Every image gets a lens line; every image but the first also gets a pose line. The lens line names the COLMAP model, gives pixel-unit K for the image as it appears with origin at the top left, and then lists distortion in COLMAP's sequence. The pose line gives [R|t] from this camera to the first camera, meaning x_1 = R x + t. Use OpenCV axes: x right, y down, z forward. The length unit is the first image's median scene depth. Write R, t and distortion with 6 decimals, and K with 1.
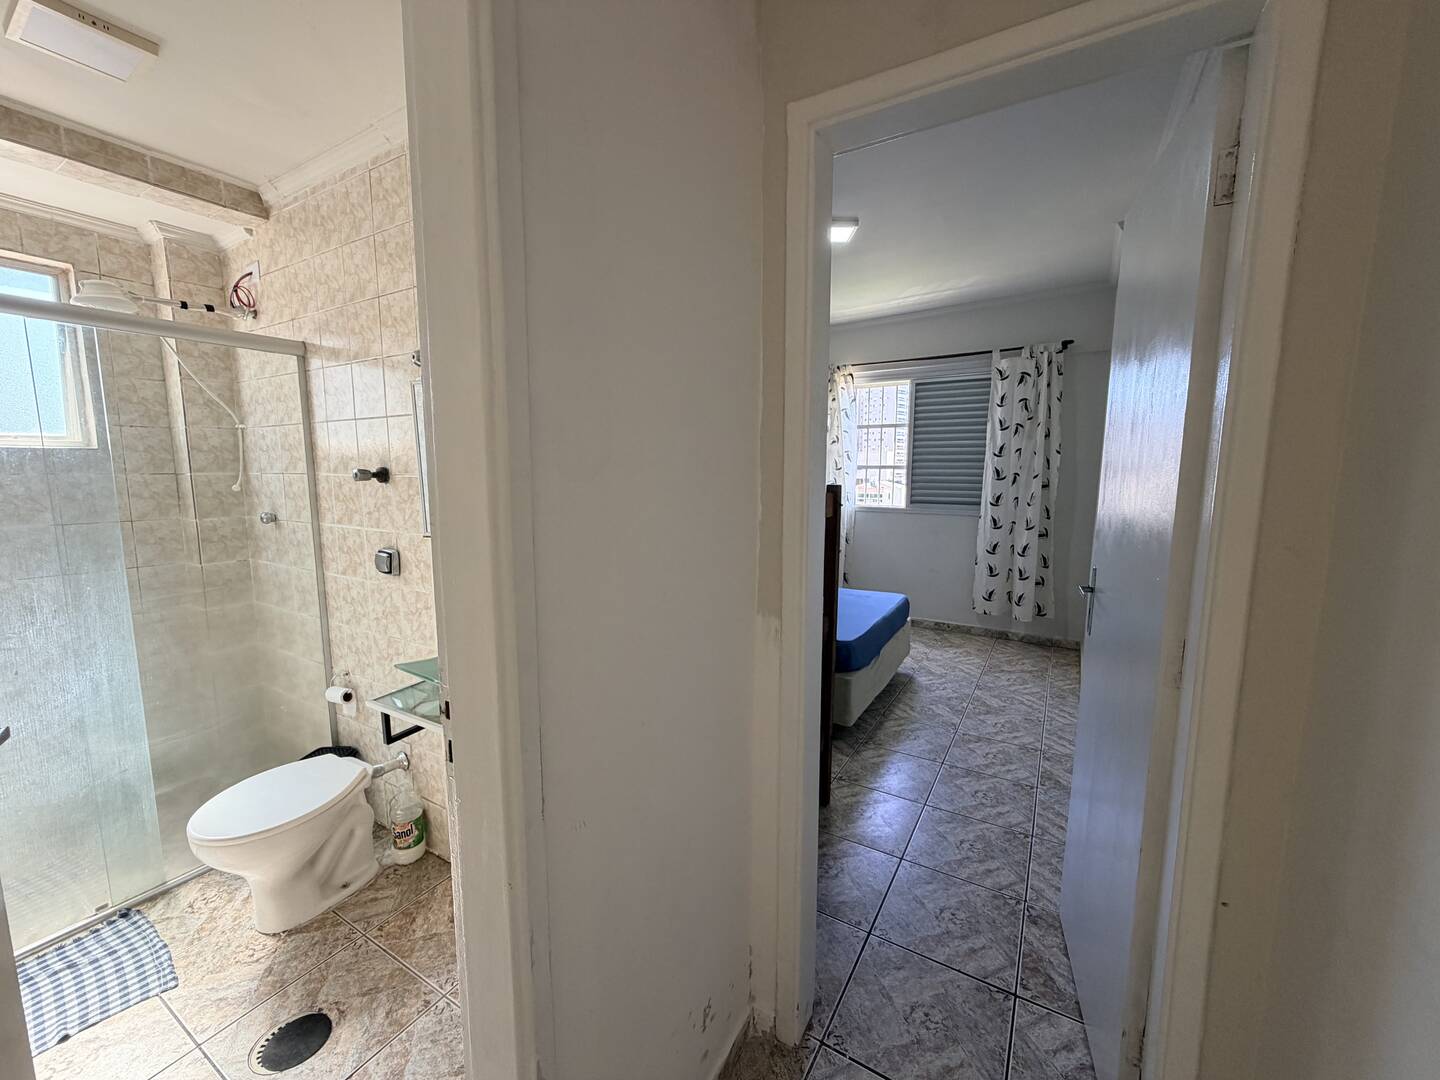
lens RADIAL K [[578.3, 0, 718.1], [0, 578.3, 542.6], [0, 0, 1]] dist [-0.000979, -0.000089]
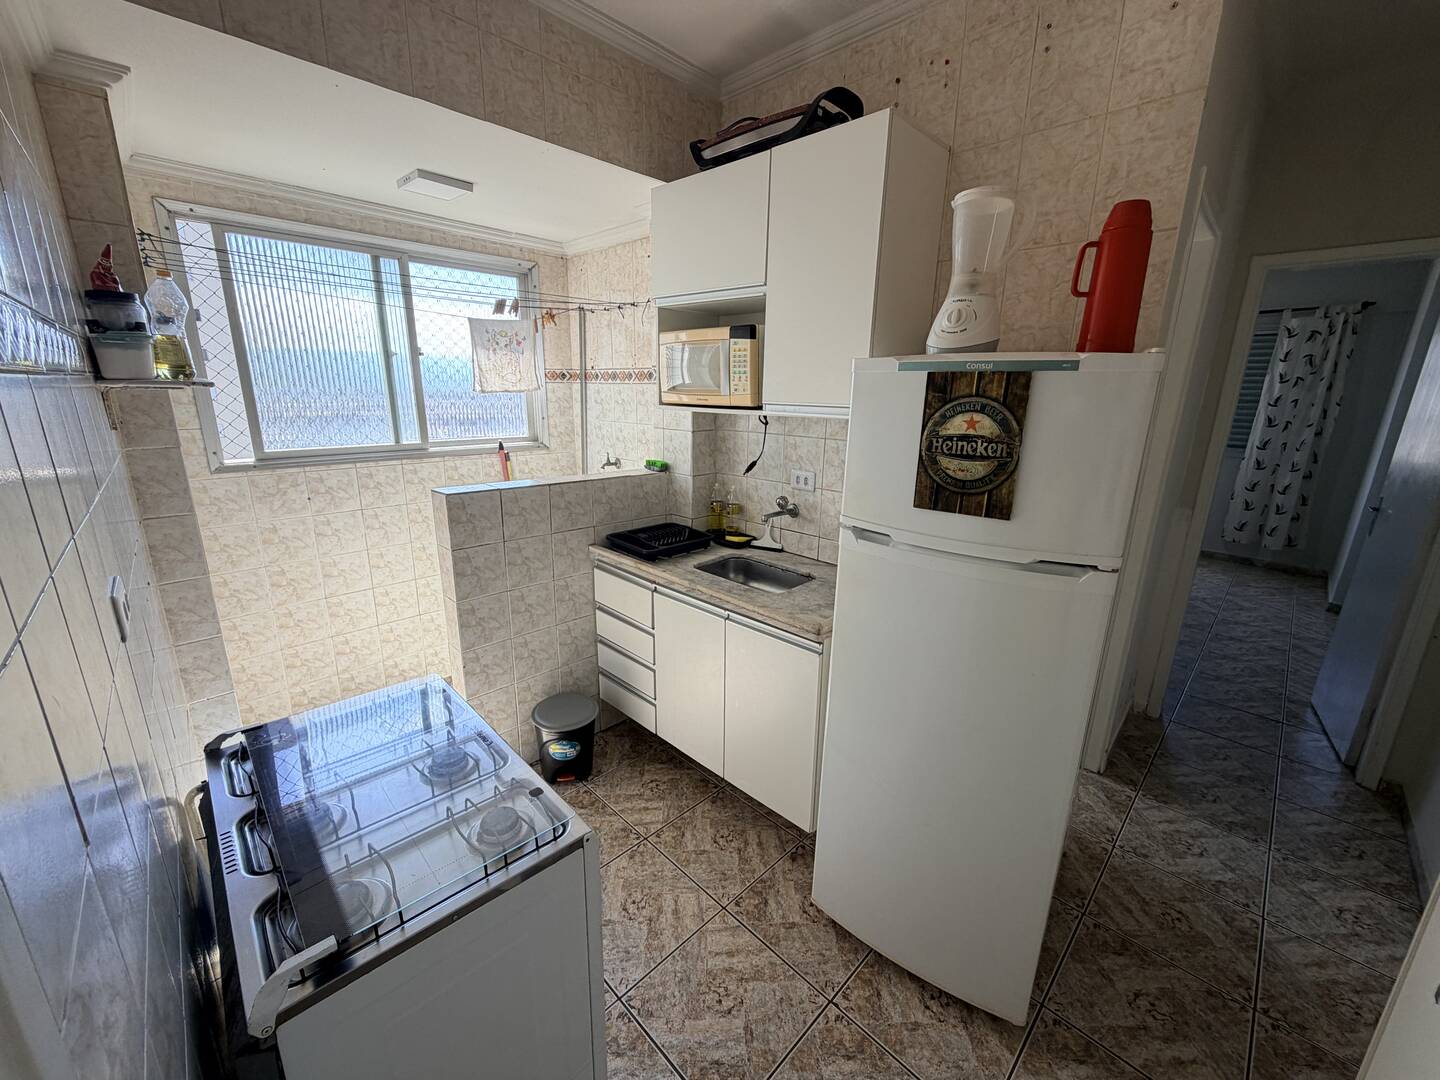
lens RADIAL K [[560.4, 0, 734.0], [0, 560.4, 539.1], [0, 0, 1]] dist [0.000223, 0.000232]
pose [[0.969669, 0.079816, -0.231022, -0.277873], [-0.048631, 0.989284, 0.137669, 0.010999], [0.239535, -0.122259, 0.963159, -0.365443]]
